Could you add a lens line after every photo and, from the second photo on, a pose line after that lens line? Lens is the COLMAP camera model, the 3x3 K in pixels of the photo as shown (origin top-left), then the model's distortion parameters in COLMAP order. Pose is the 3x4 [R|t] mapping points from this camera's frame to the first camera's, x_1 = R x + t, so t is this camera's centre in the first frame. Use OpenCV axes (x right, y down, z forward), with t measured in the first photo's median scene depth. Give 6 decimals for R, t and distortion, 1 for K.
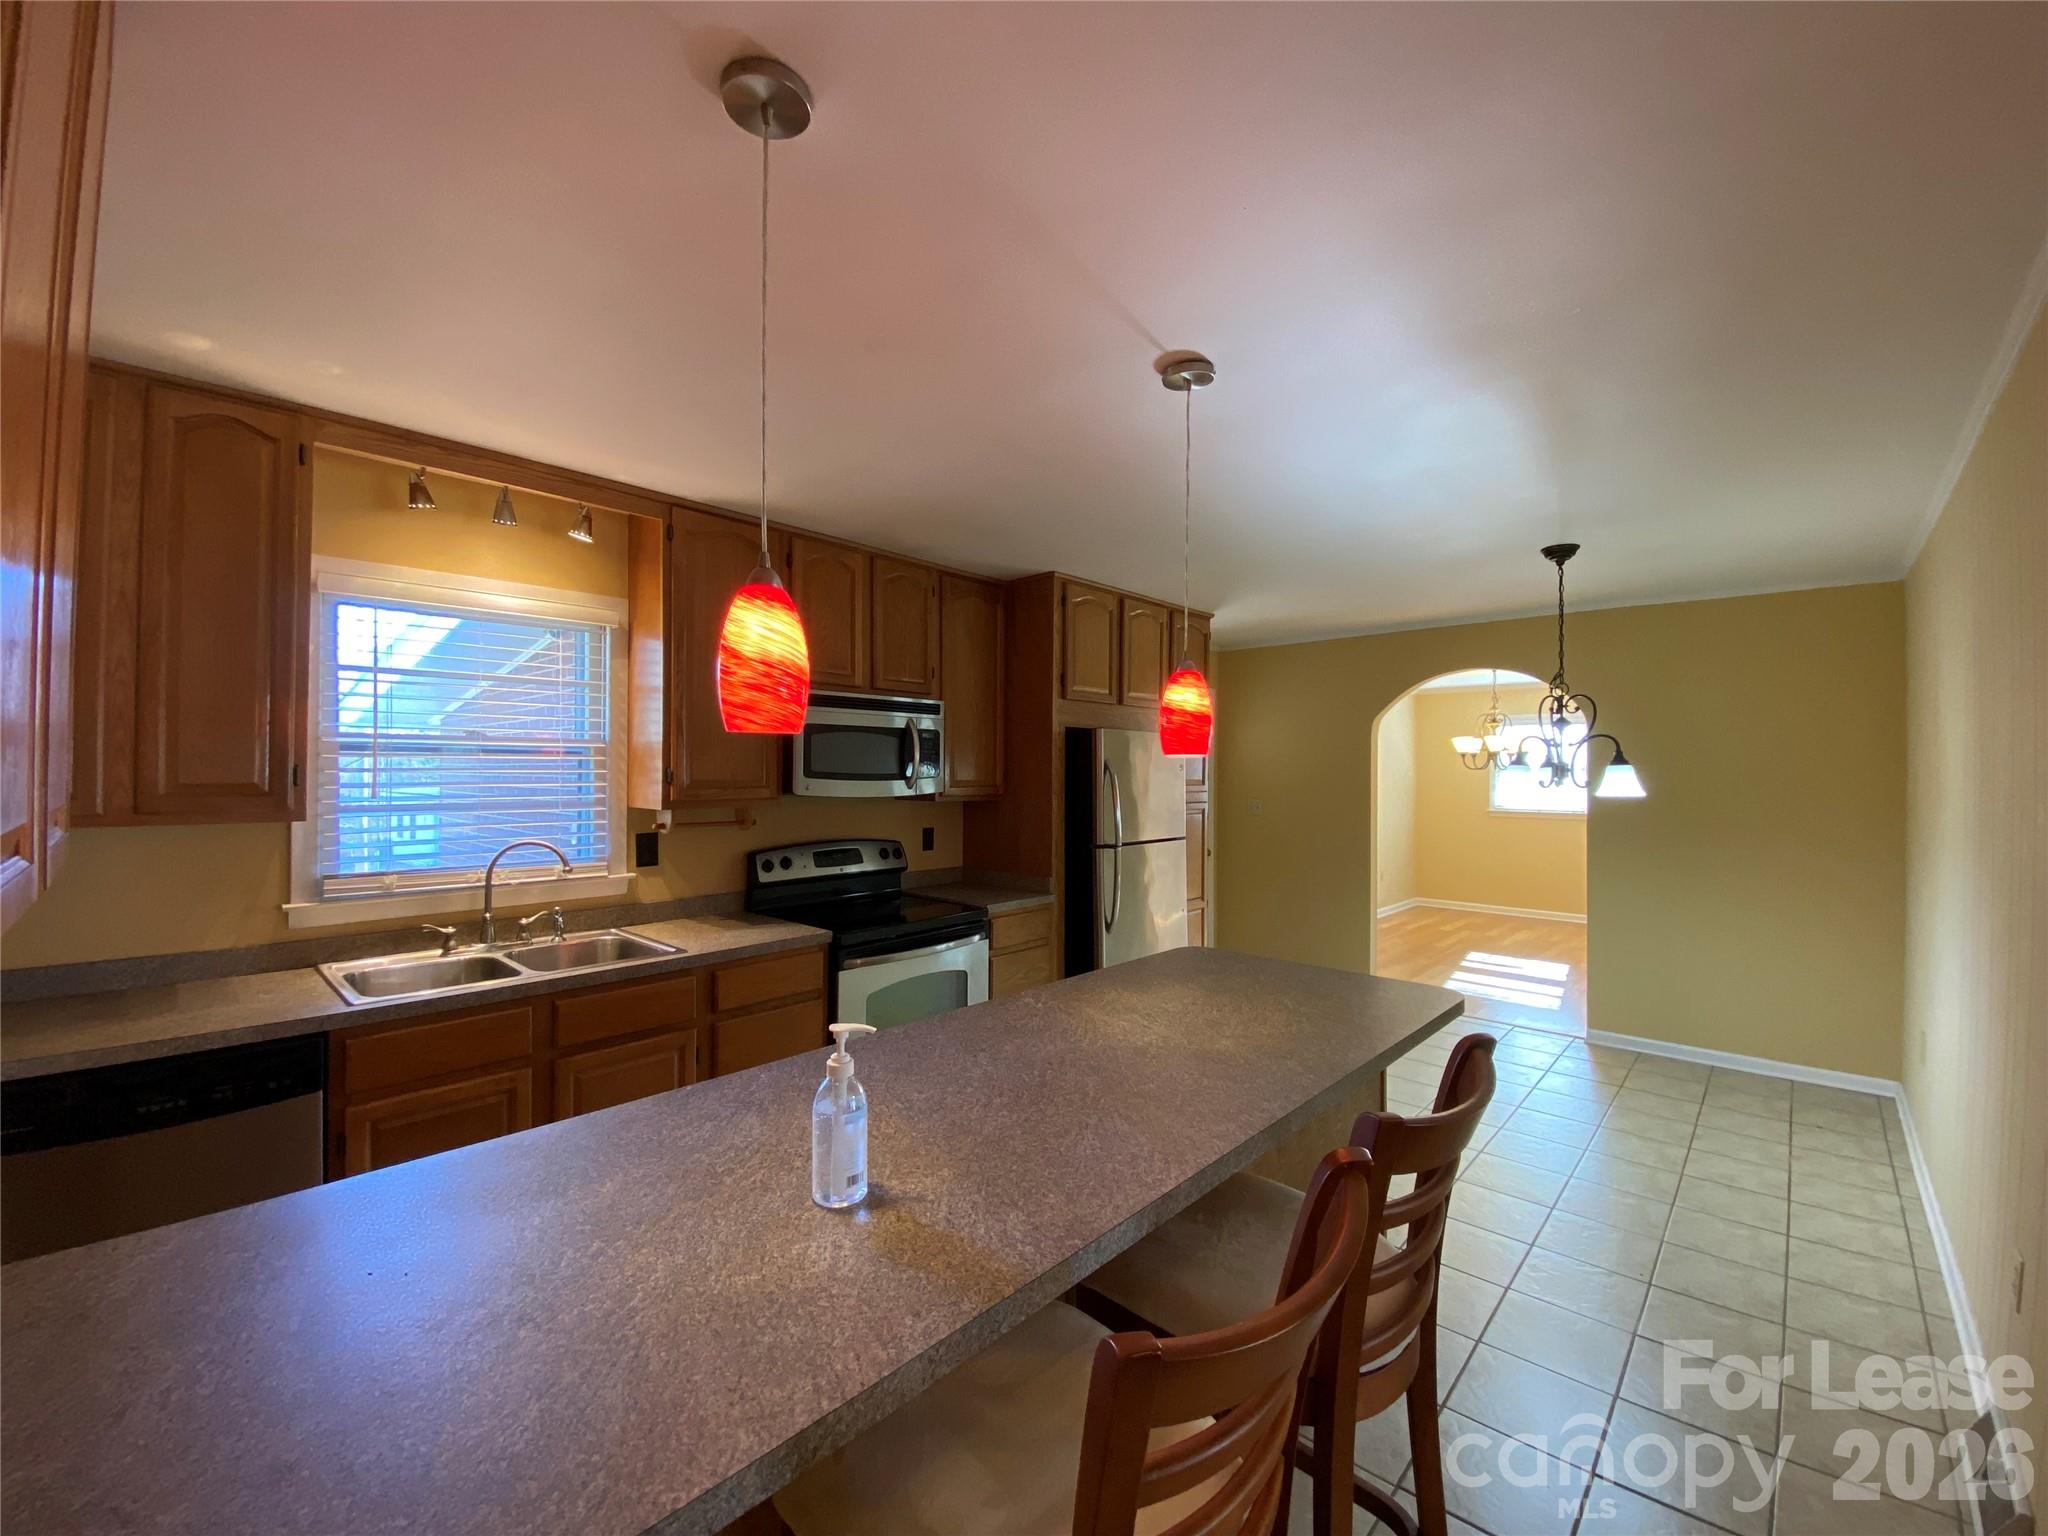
lens RADIAL K [[812.2, 0, 1057.6], [0, 812.2, 775.3], [0, 0, 1]] dist [-0.000417, -0.021976]
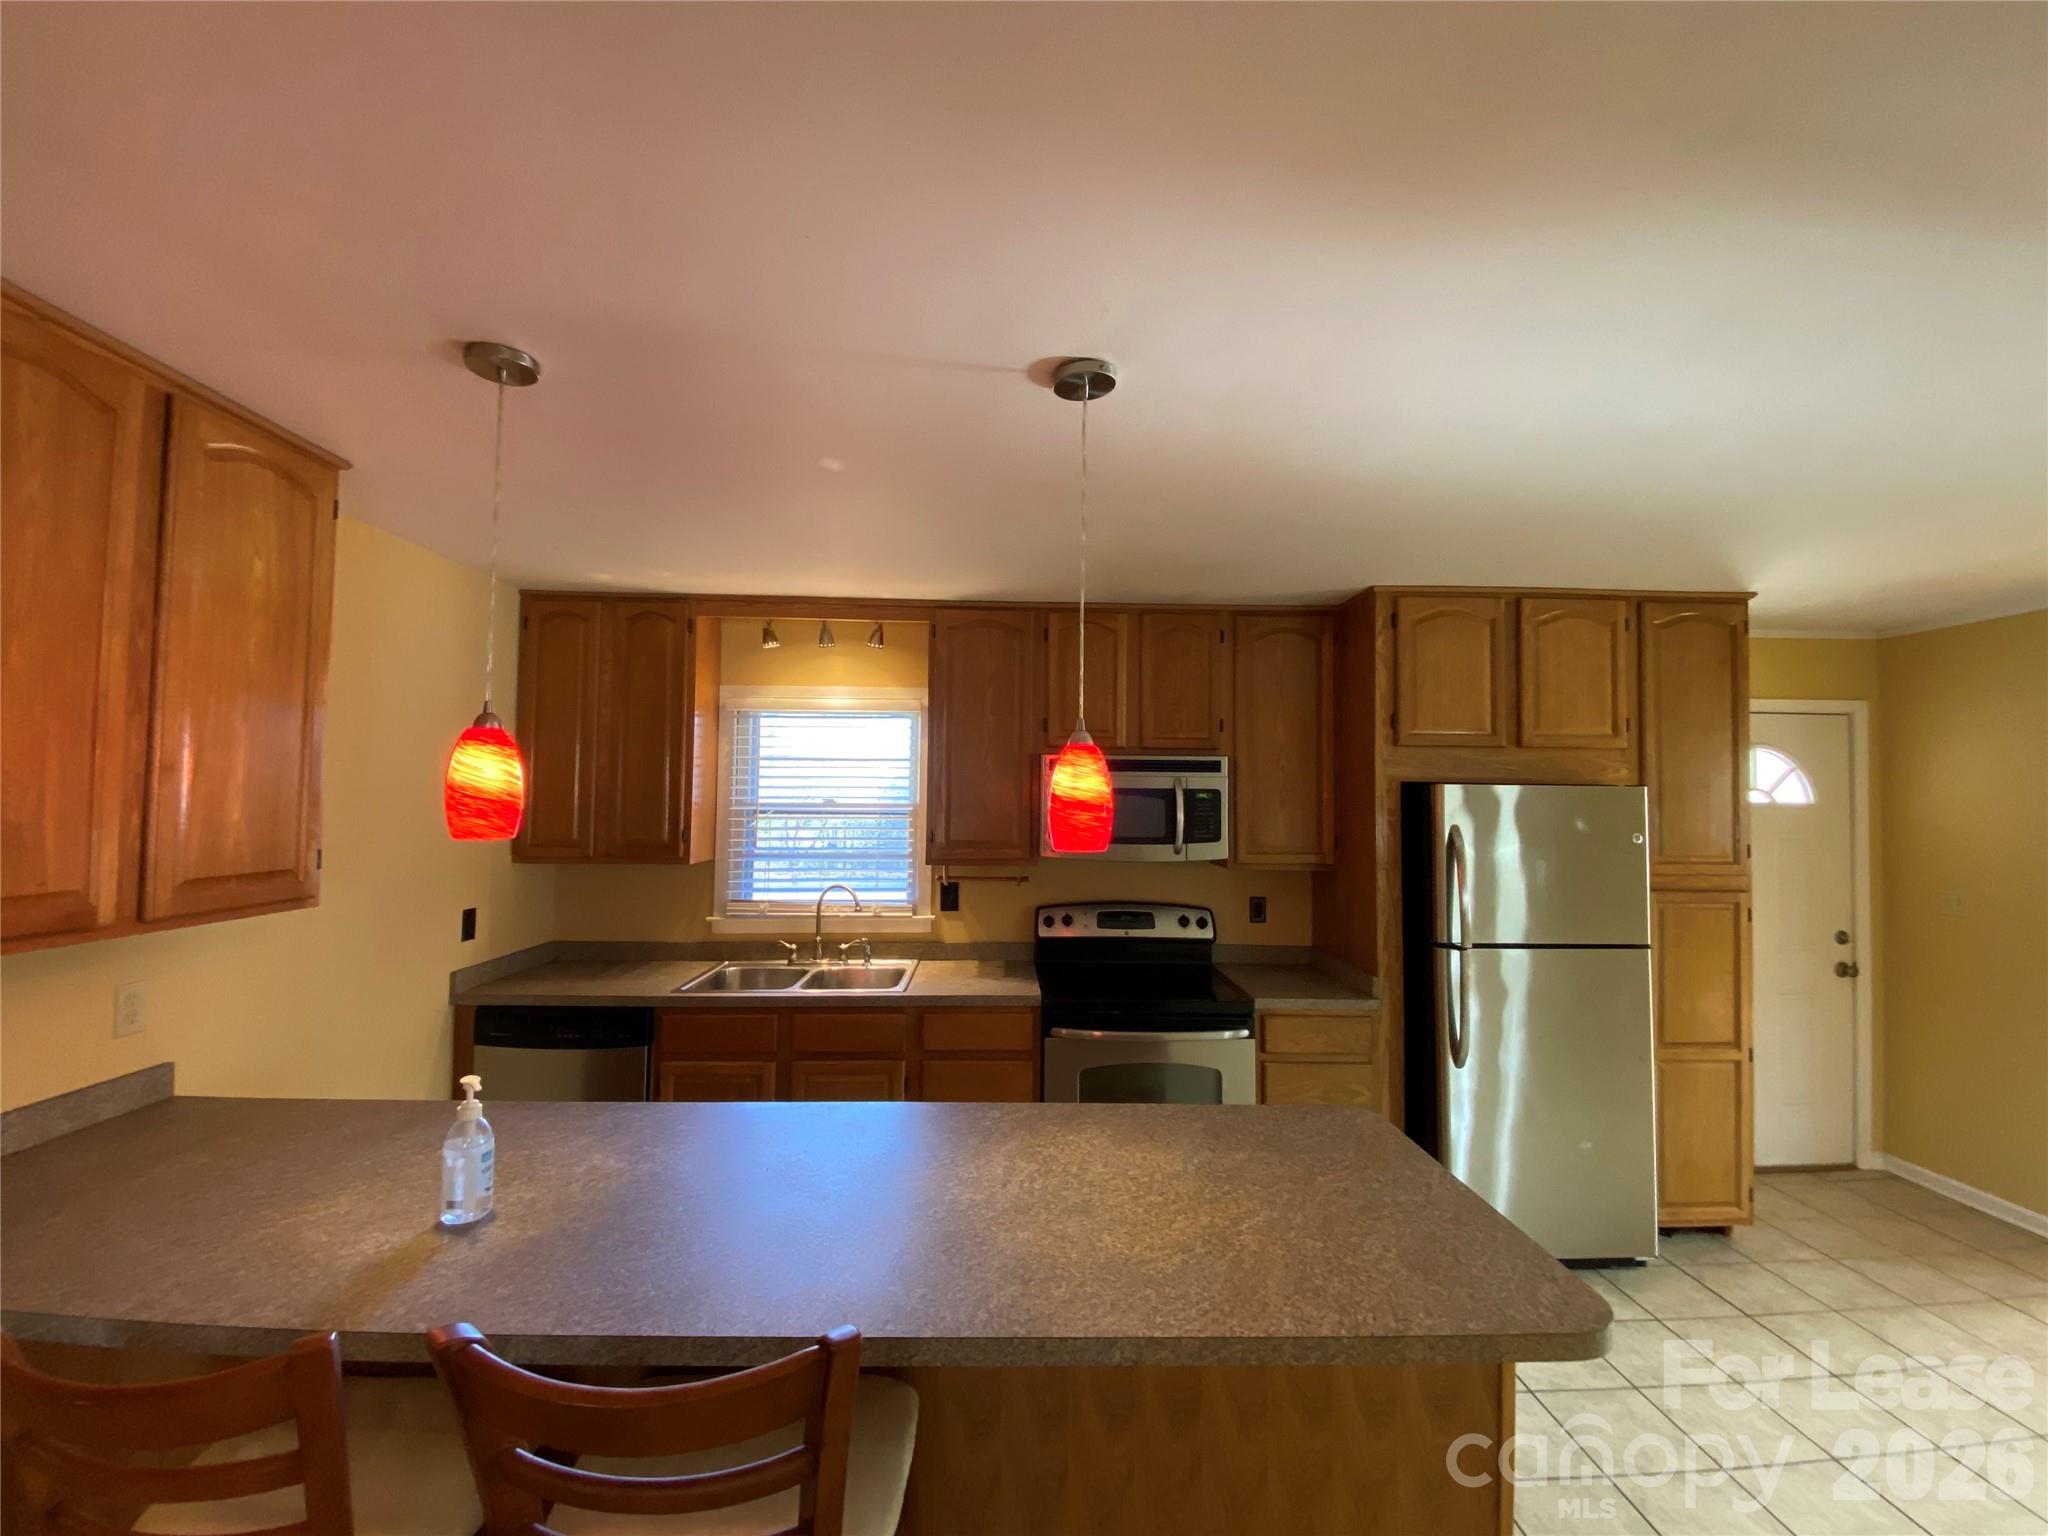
lens RADIAL K [[826.2, 0, 1024.0], [0, 826.2, 768.0], [0, 0, 1]] dist [0.027910, -0.023580]
pose [[0.683420, -0.026071, -0.729560, 0.455047], [-0.011115, 0.998875, -0.046107, -0.041710], [0.729941, 0.039620, 0.682361, 0.261411]]
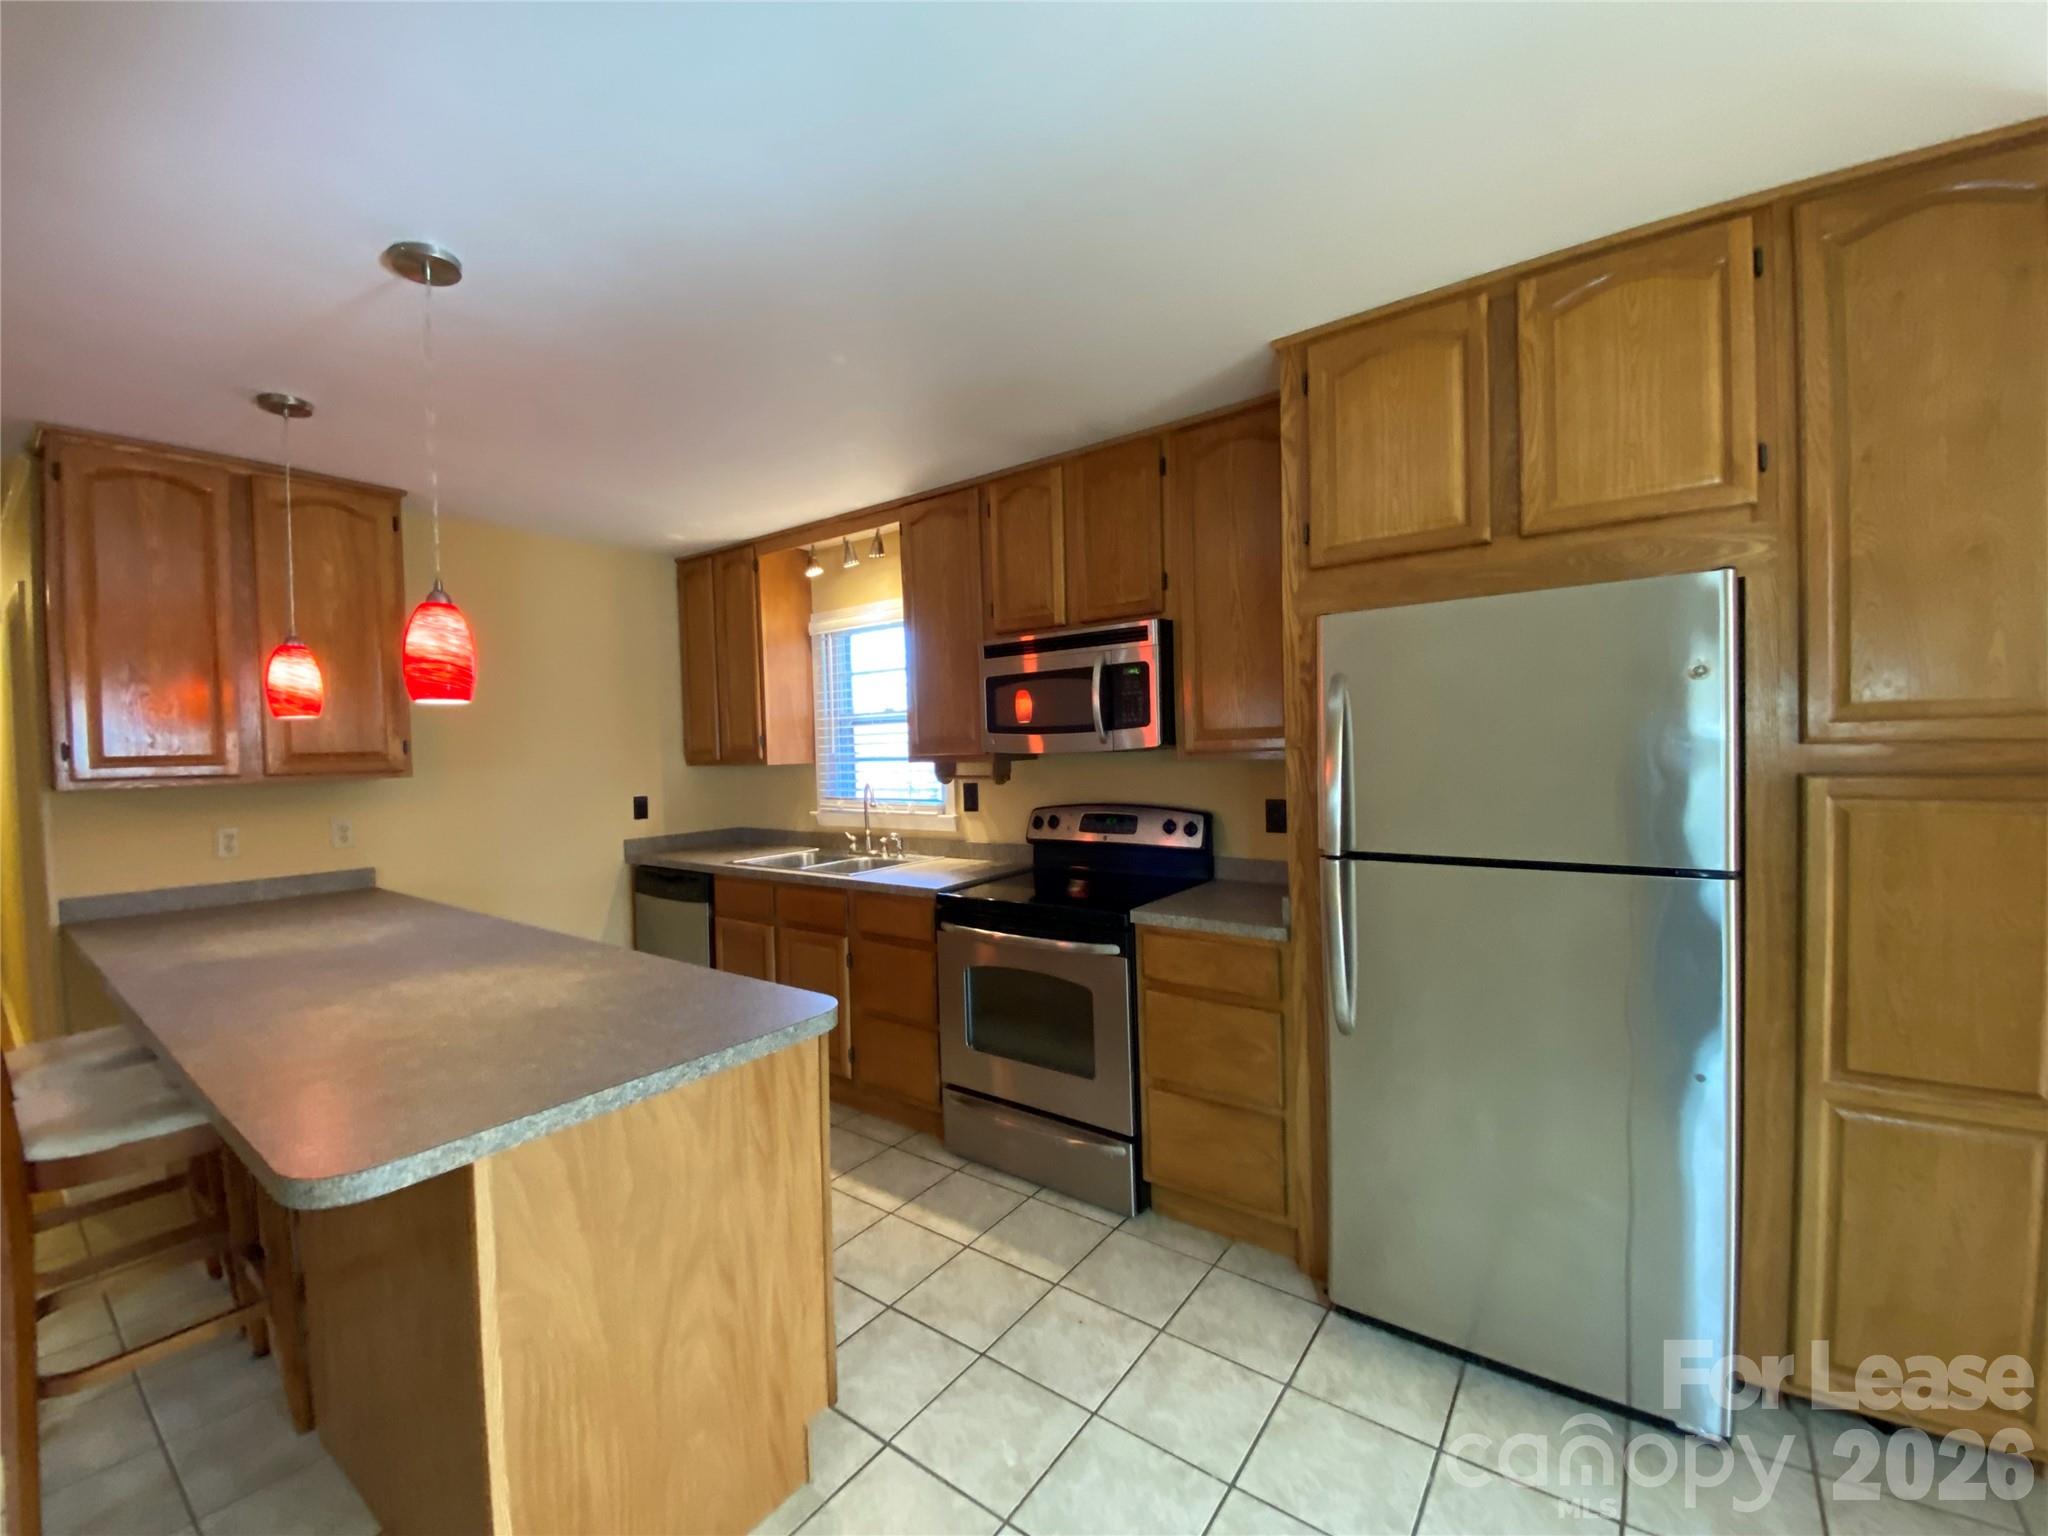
lens RADIAL K [[826.2, 0, 1024.0], [0, 826.2, 768.0], [0, 0, 1]] dist [0.027910, -0.023580]
pose [[0.086356, 0.015375, -0.996146, 0.710954], [0.020970, 0.999631, 0.017247, 0.030549], [0.996044, -0.022379, 0.086002, 0.997694]]
